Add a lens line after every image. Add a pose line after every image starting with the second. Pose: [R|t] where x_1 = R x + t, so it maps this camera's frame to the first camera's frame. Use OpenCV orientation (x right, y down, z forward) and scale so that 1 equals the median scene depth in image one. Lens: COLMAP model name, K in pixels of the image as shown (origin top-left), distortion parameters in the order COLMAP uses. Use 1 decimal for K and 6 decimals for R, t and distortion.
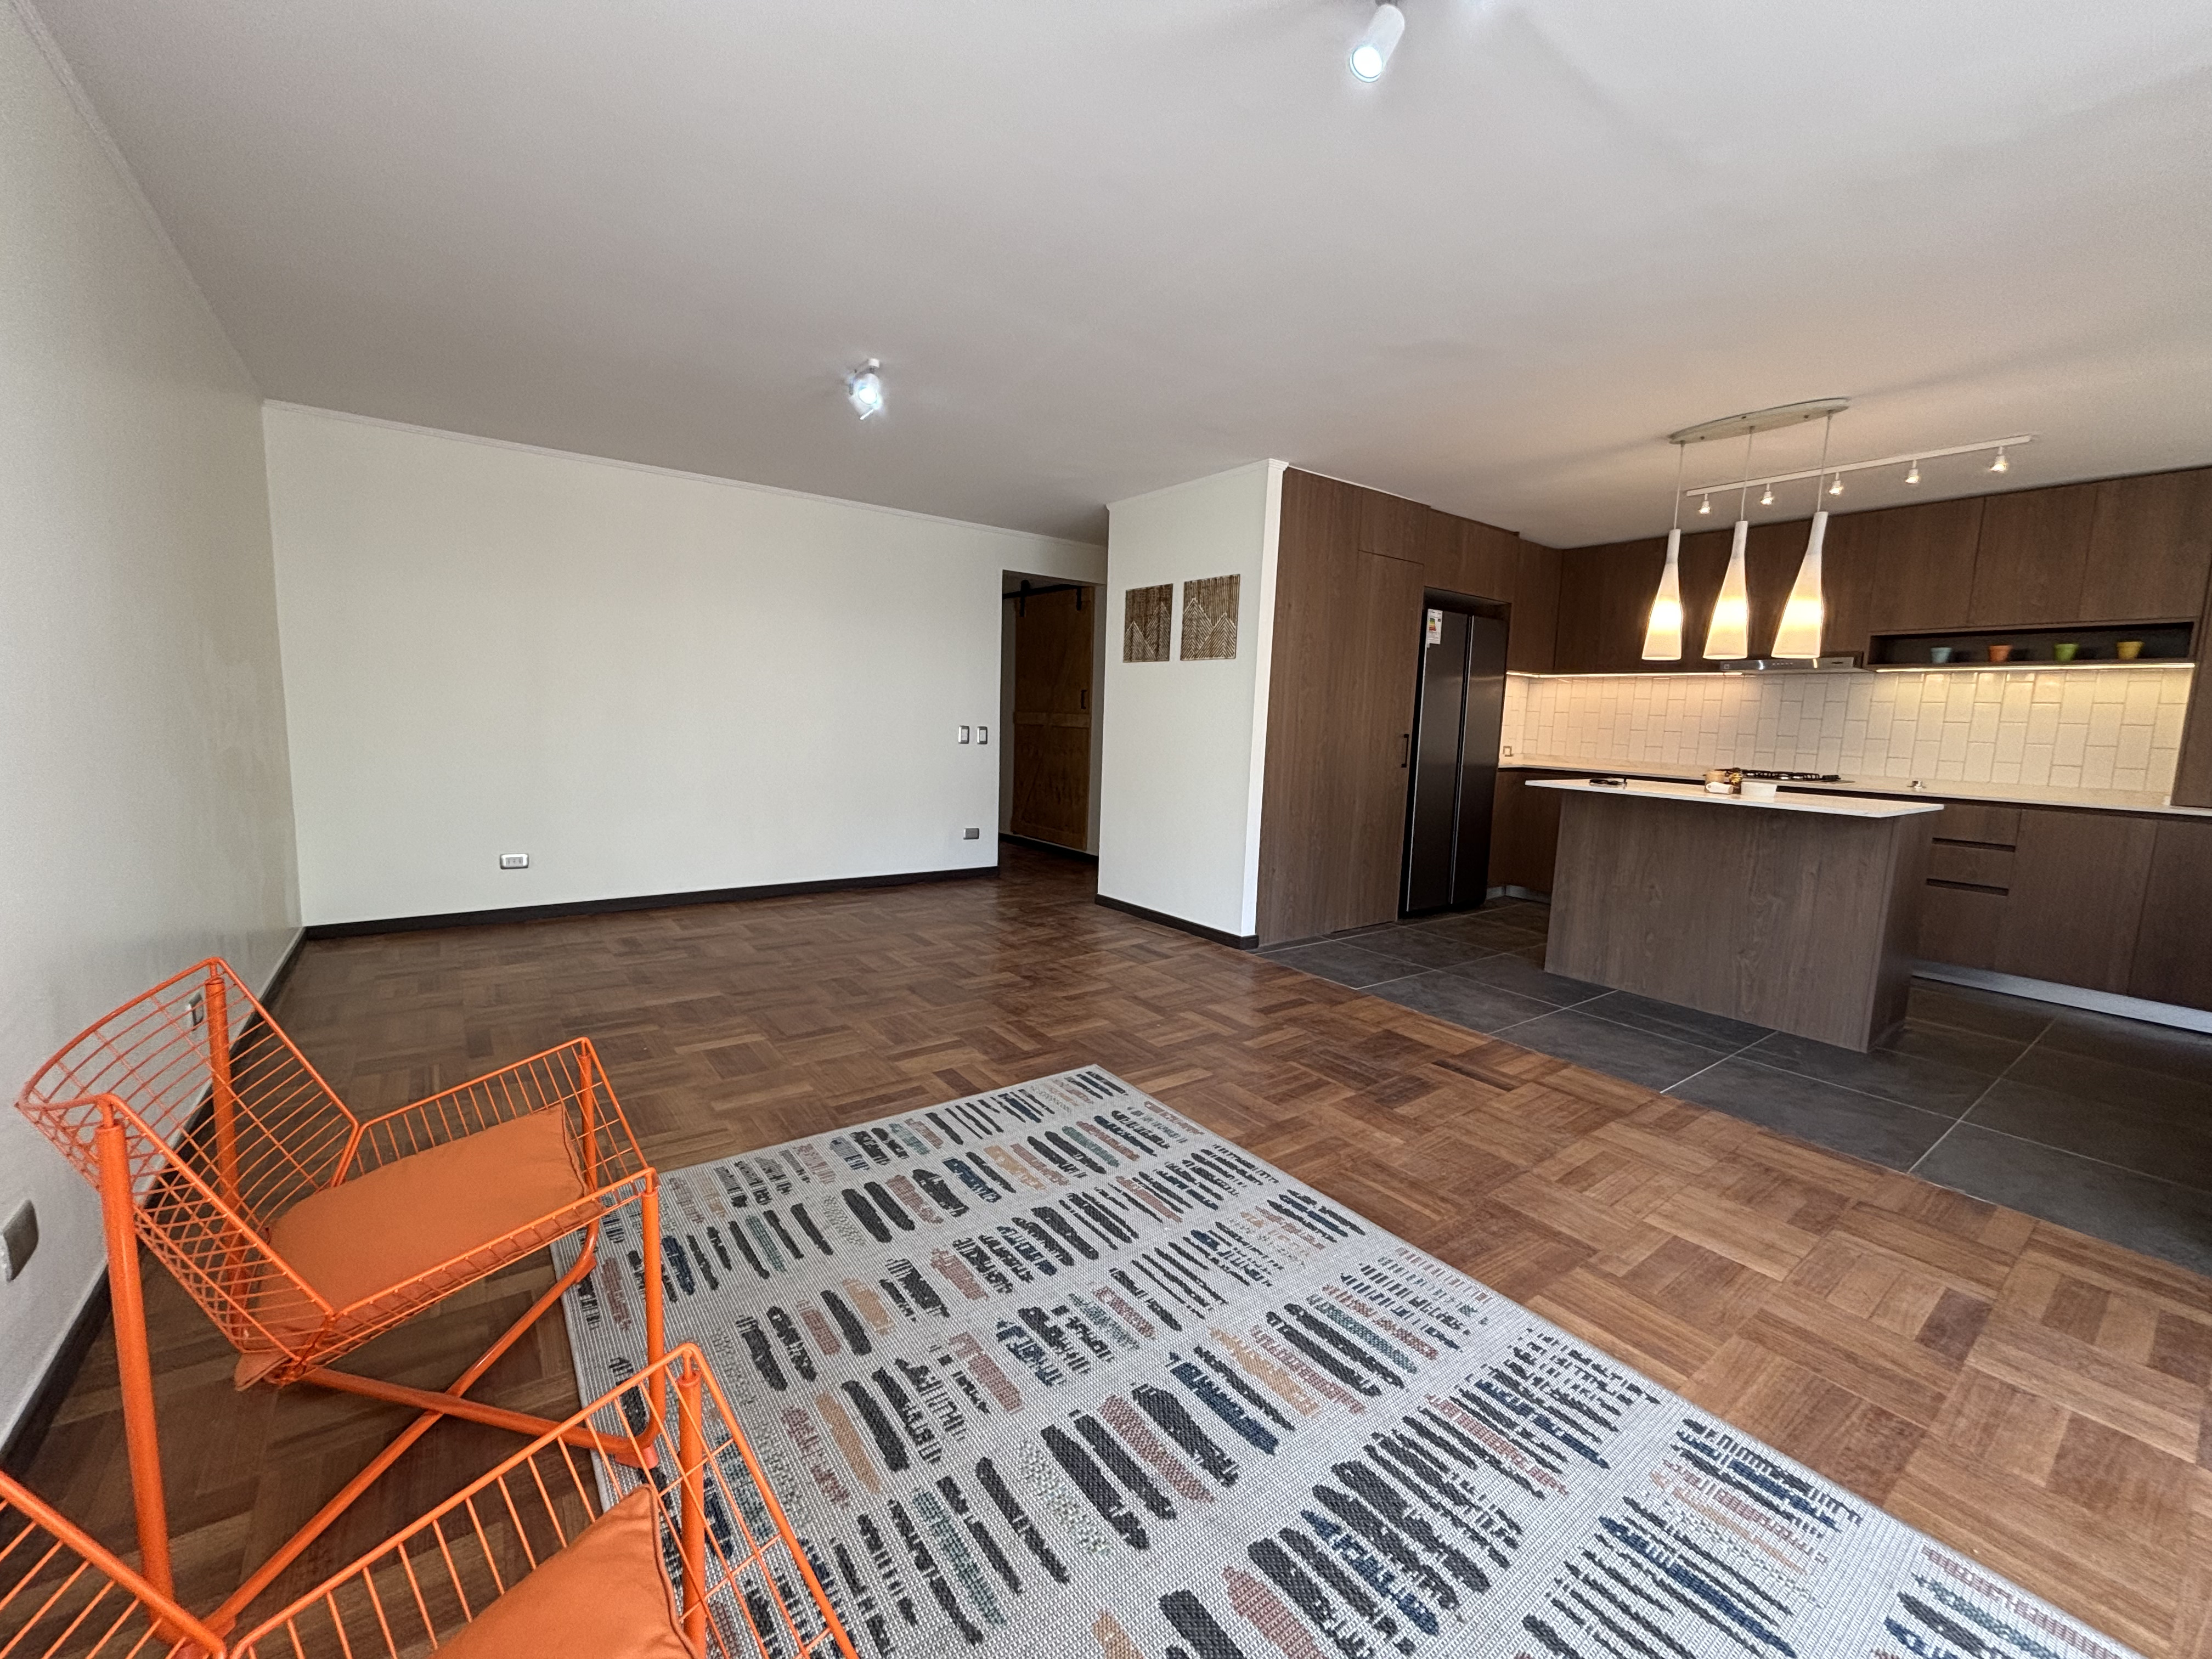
lens RADIAL K [[889.9, 0, 1103.1], [0, 889.9, 821.4], [0, 0, 1]] dist [0.000104, 0.000649]
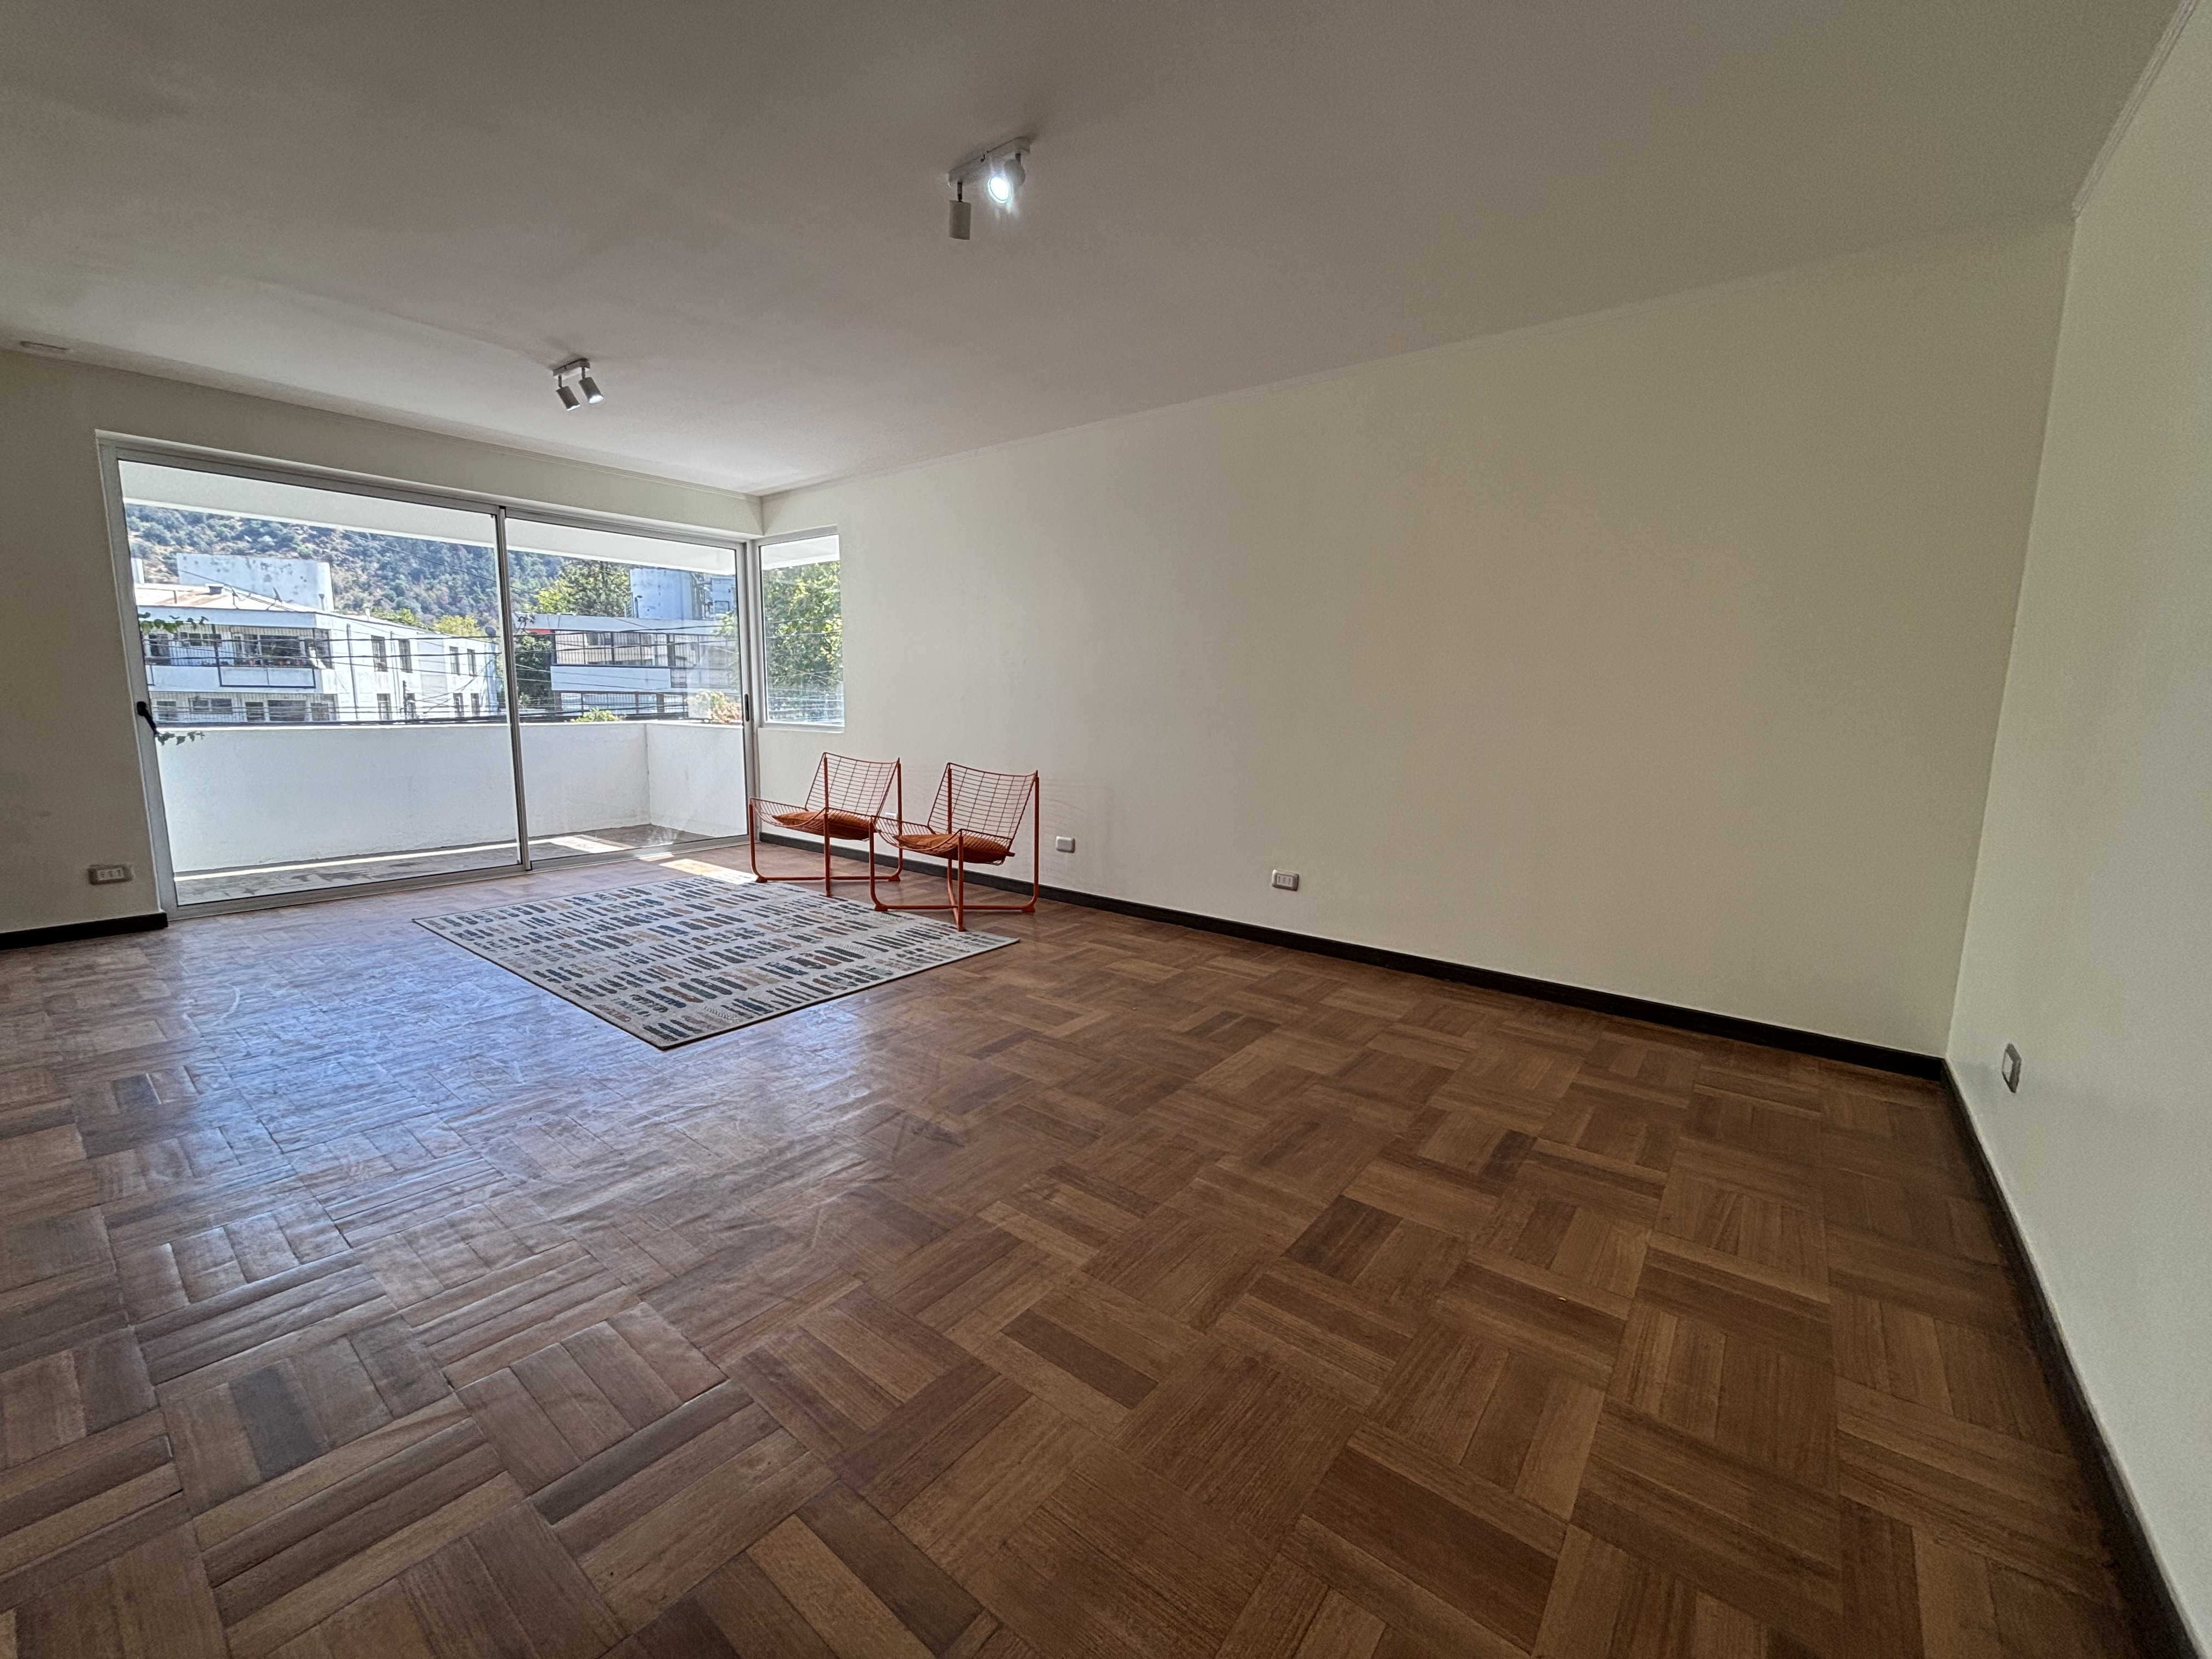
lens RADIAL K [[889.9, 0, 1103.1], [0, 889.9, 821.4], [0, 0, 1]] dist [0.000104, 0.000649]
pose [[-0.963250, -0.009519, -0.268438, -0.177707], [-0.079396, 0.964807, 0.250686, -0.195323], [0.256605, 0.262786, -0.930106, 1.722703]]
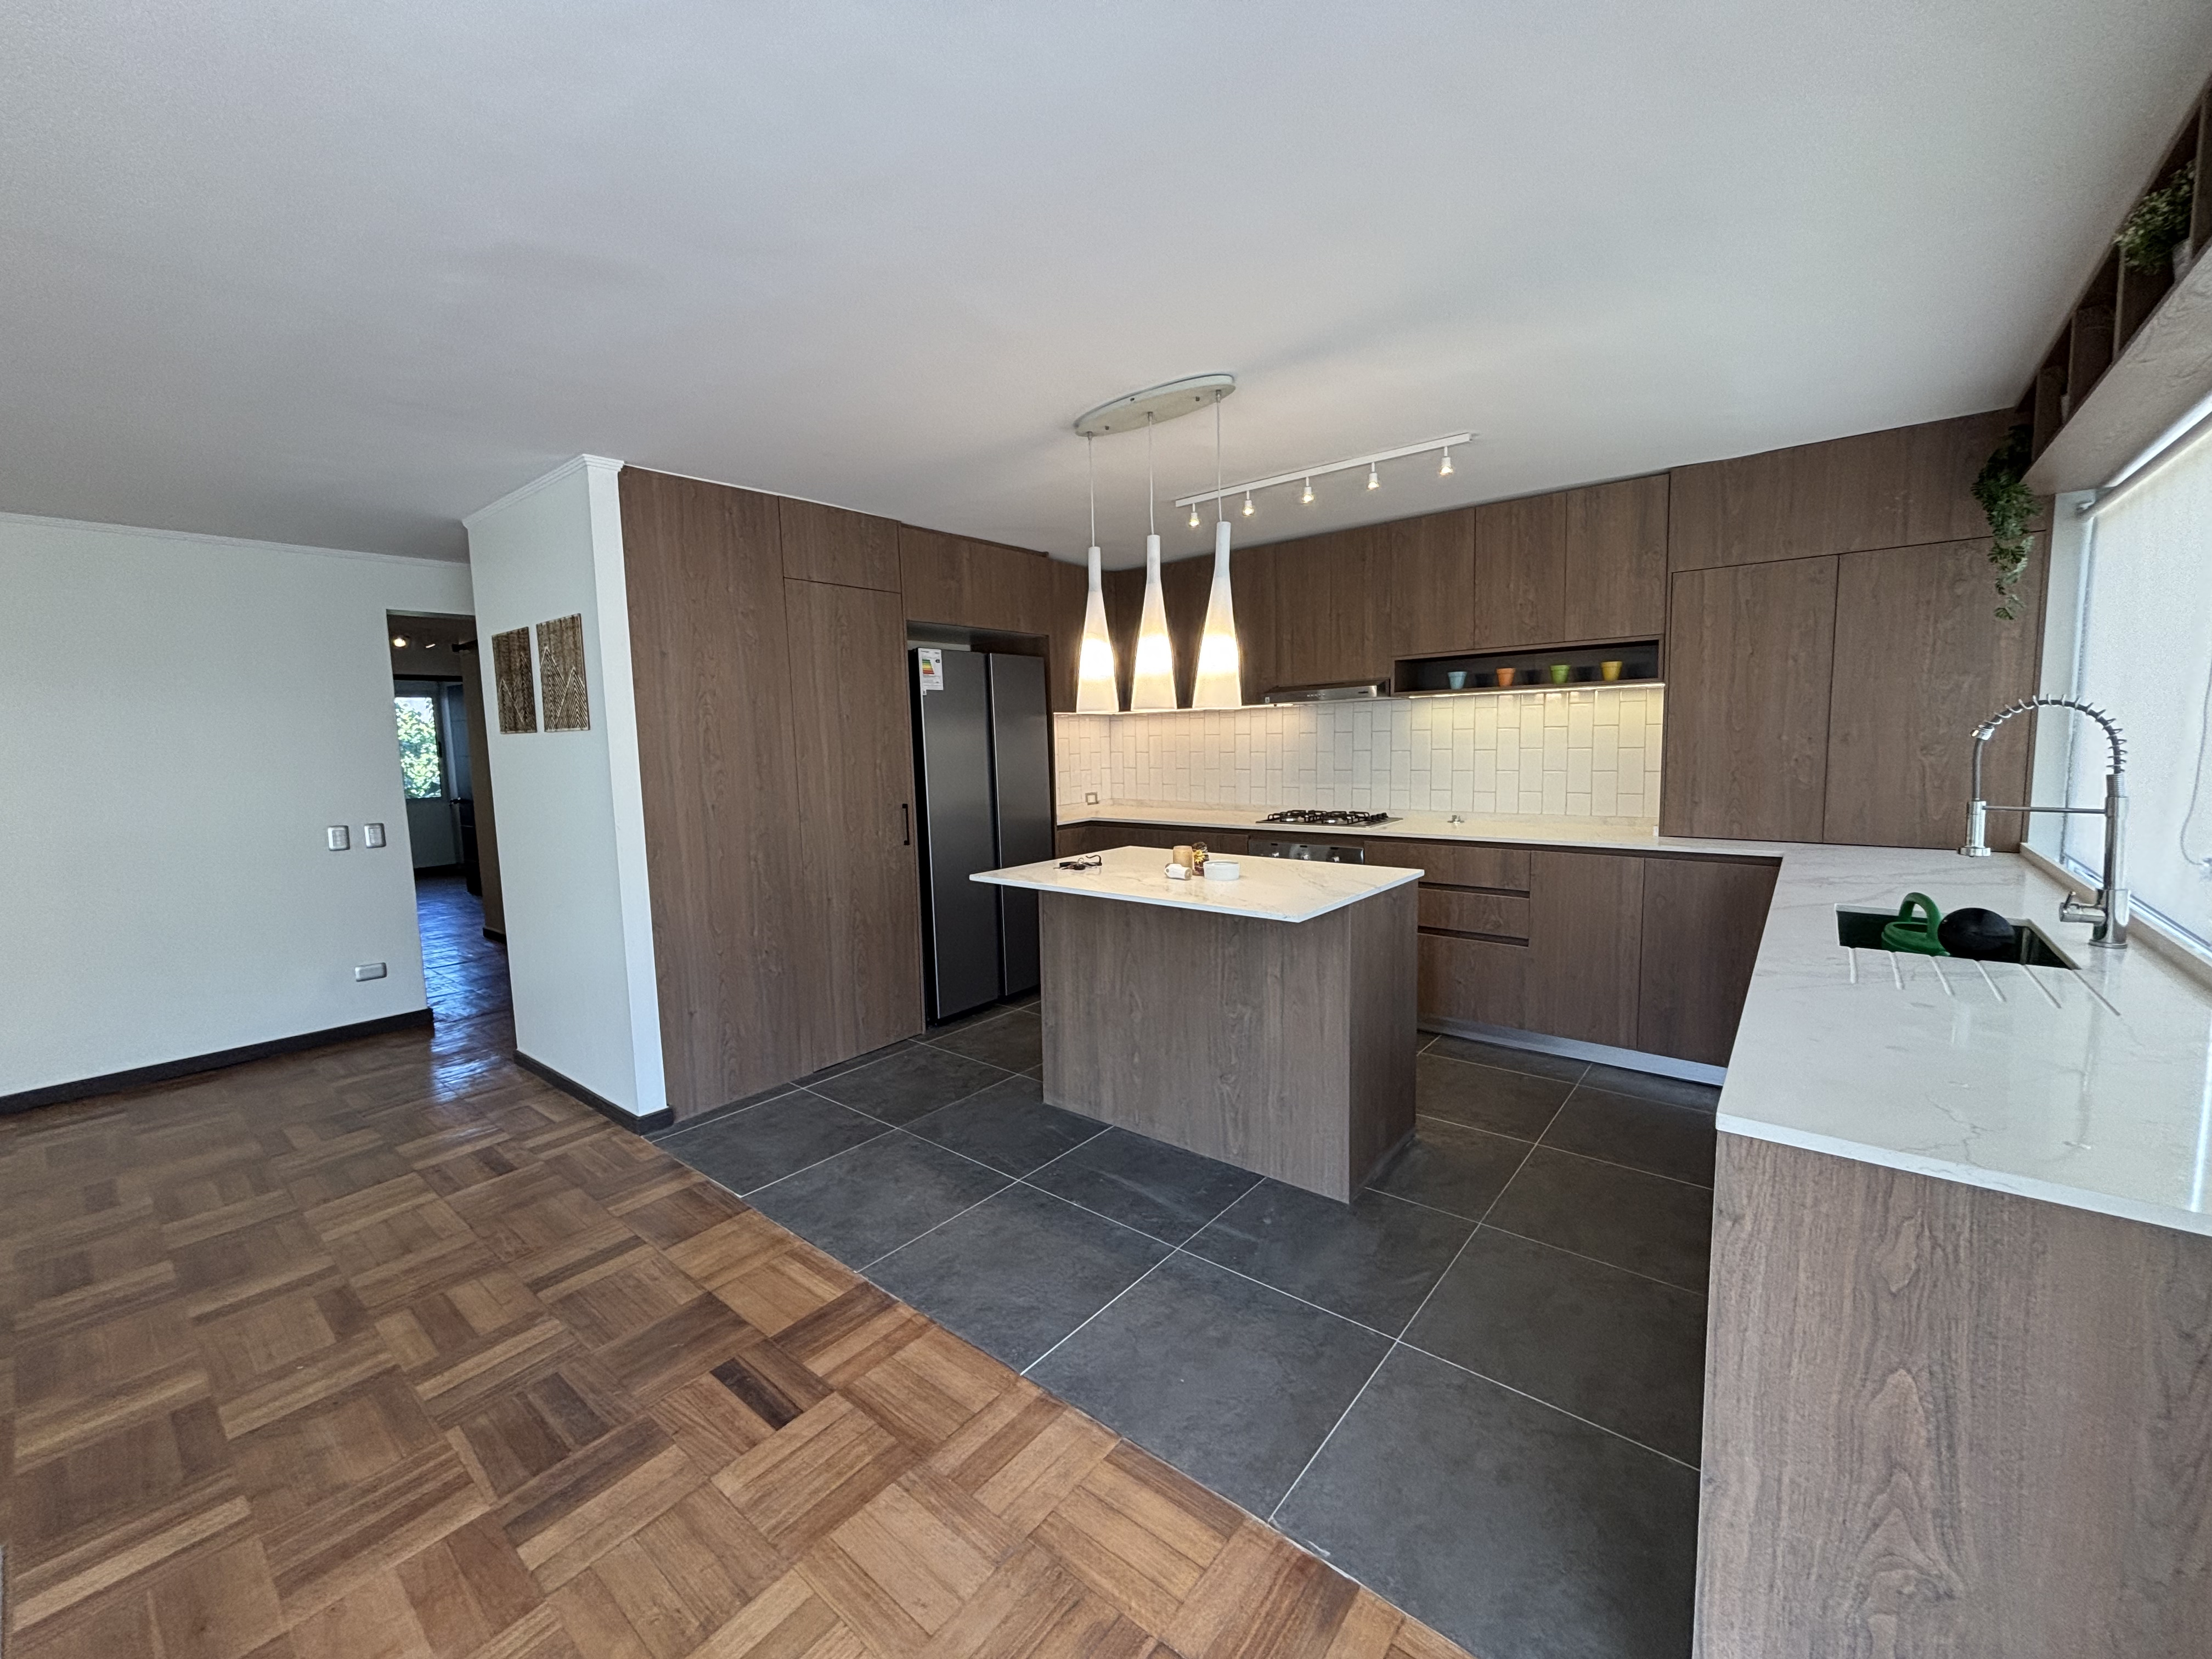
lens RADIAL K [[889.9, 0, 1103.1], [0, 889.9, 821.4], [0, 0, 1]] dist [0.000104, 0.000649]
pose [[0.967725, -0.084009, 0.237593, 0.492860], [0.089686, 0.995883, -0.013167, -0.085837], [-0.235509, 0.034050, 0.971276, 0.277609]]
